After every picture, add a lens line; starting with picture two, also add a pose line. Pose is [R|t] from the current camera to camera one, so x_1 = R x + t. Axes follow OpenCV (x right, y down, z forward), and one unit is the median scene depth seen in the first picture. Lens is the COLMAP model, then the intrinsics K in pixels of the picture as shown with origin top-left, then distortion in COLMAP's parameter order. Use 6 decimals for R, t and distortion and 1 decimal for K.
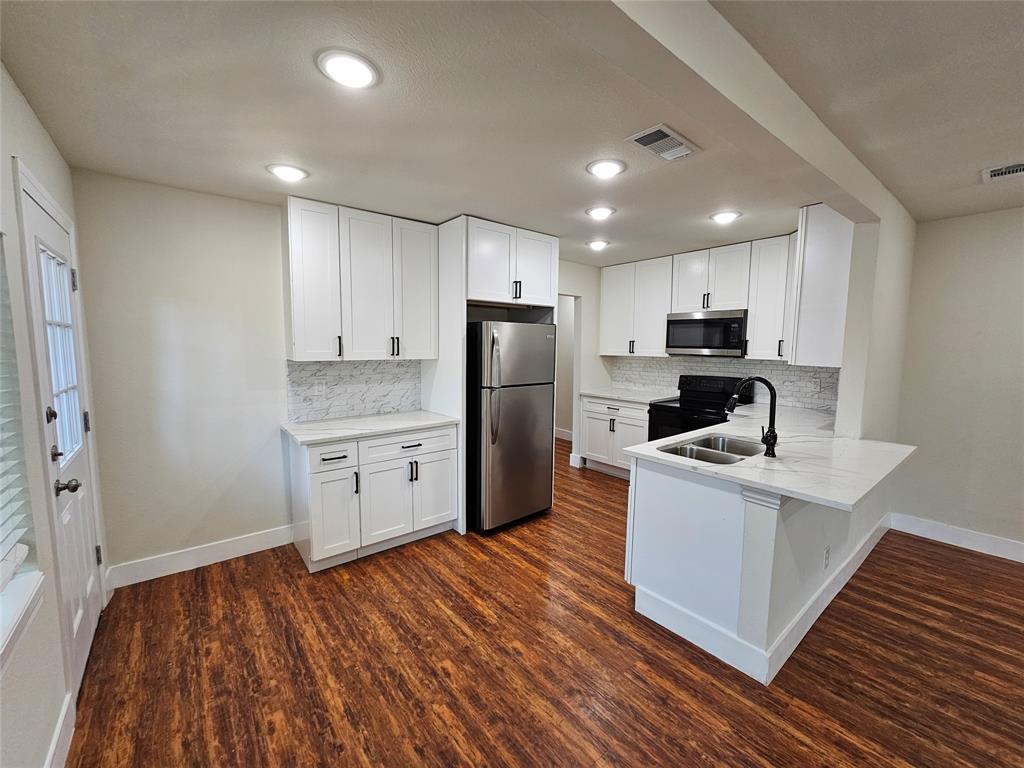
lens RADIAL K [[420.5, 0, 520.2], [0, 420.5, 380.2], [0, 0, 1]] dist [-0.001418, 0.000650]
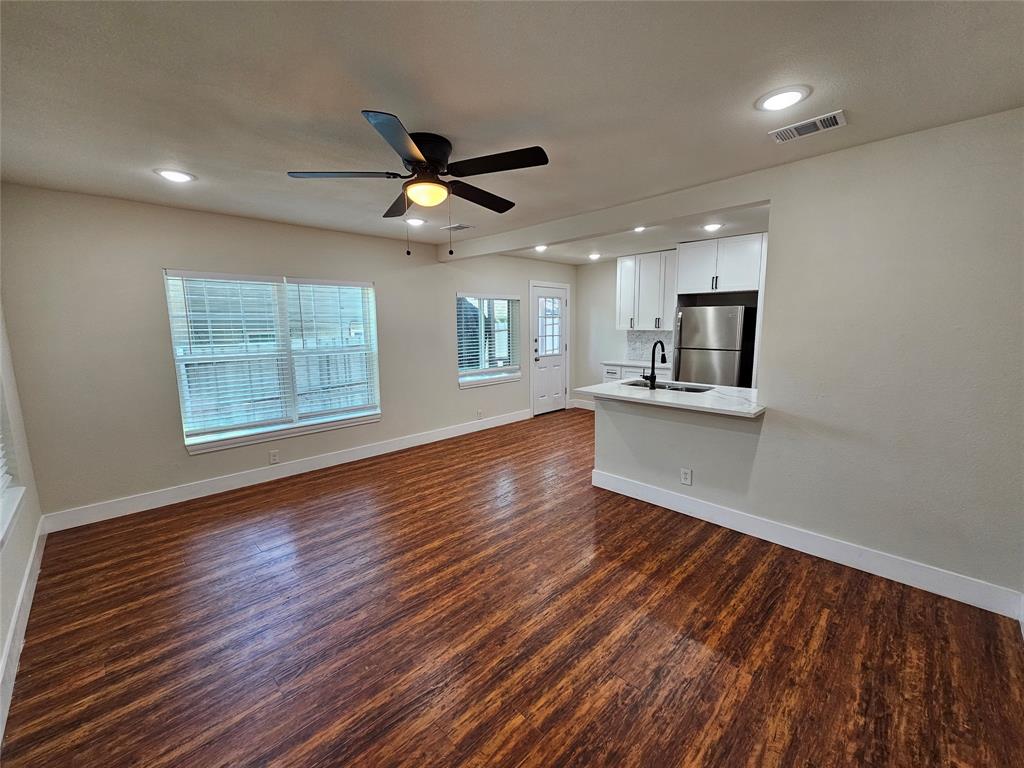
lens RADIAL K [[420.5, 0, 514.4], [0, 420.5, 378.8], [0, 0, 1]] dist [-0.001418, 0.000650]
pose [[0.093736, 0.124417, -0.987792, 1.752912], [-0.080555, 0.989856, 0.117033, -0.005404], [0.992333, 0.068601, 0.102808, 0.250060]]
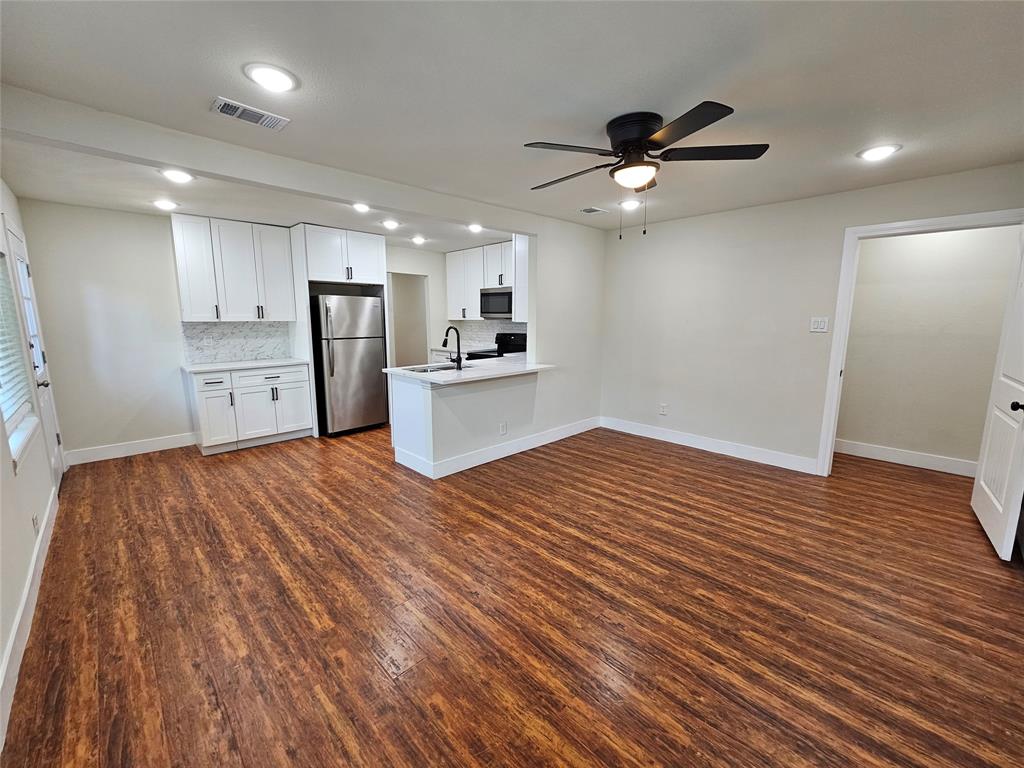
lens RADIAL K [[420.5, 0, 521.0], [0, 420.5, 380.4], [0, 0, 1]] dist [-0.001418, 0.000650]
pose [[0.995485, -0.020498, 0.092683, 0.566082], [0.014340, 0.997675, 0.066619, 0.088686], [-0.093833, -0.064989, 0.993465, -0.685538]]
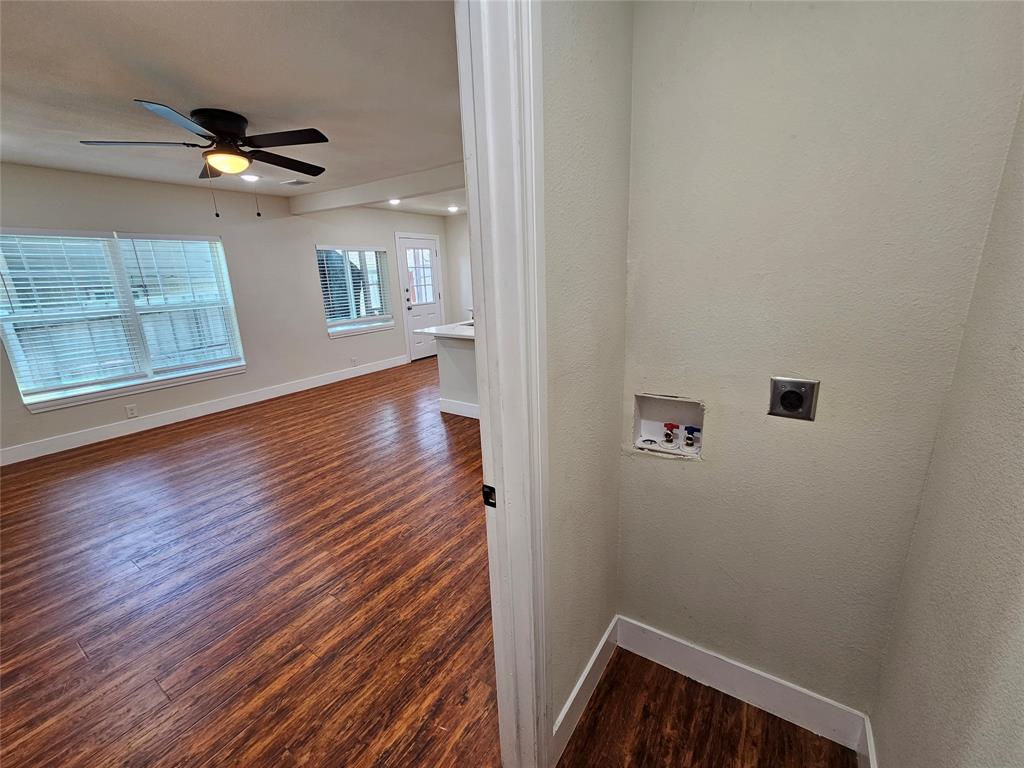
lens RADIAL K [[420.5, 0, 515.1], [0, 420.5, 379.8], [0, 0, 1]] dist [-0.001418, 0.000650]
pose [[0.291394, 0.226713, -0.929350, 2.062083], [-0.056436, 0.973892, 0.219884, -0.020223], [0.954937, -0.011624, 0.296581, 0.471620]]
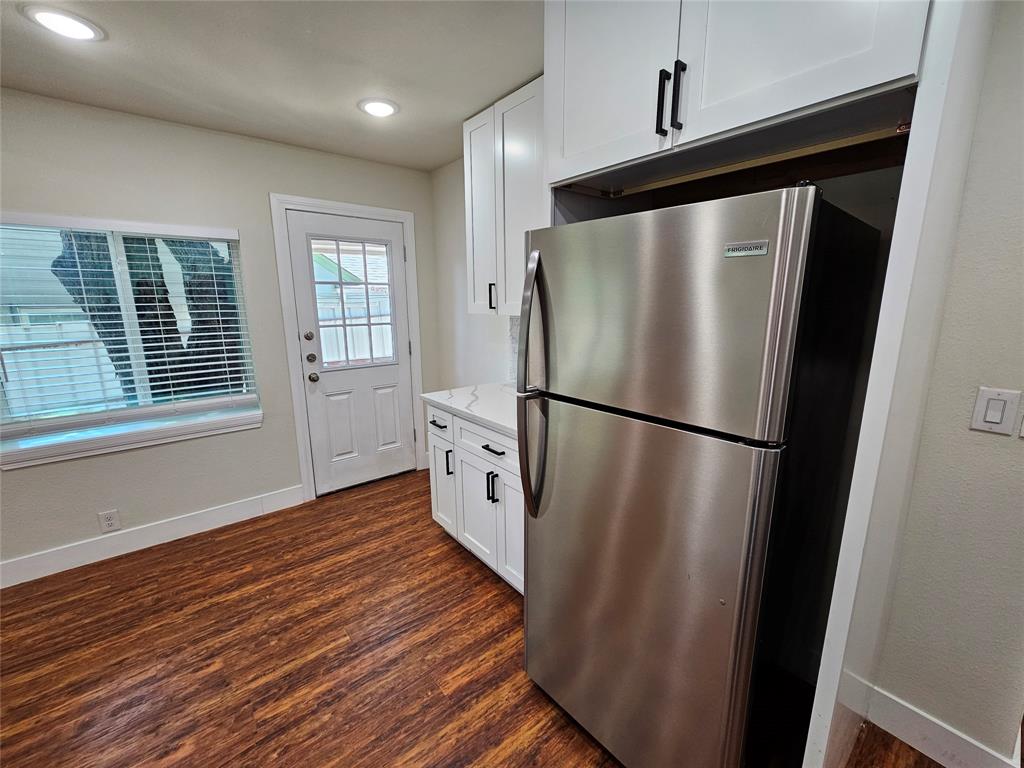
lens RADIAL K [[420.5, 0, 512.3], [0, 420.5, 382.5], [0, 0, 1]] dist [-0.001418, 0.000650]
pose [[-0.006567, 0.187366, -0.982268, 0.412688], [-0.081909, 0.978888, 0.187269, -0.080561], [0.996618, 0.081687, 0.008919, 1.142695]]
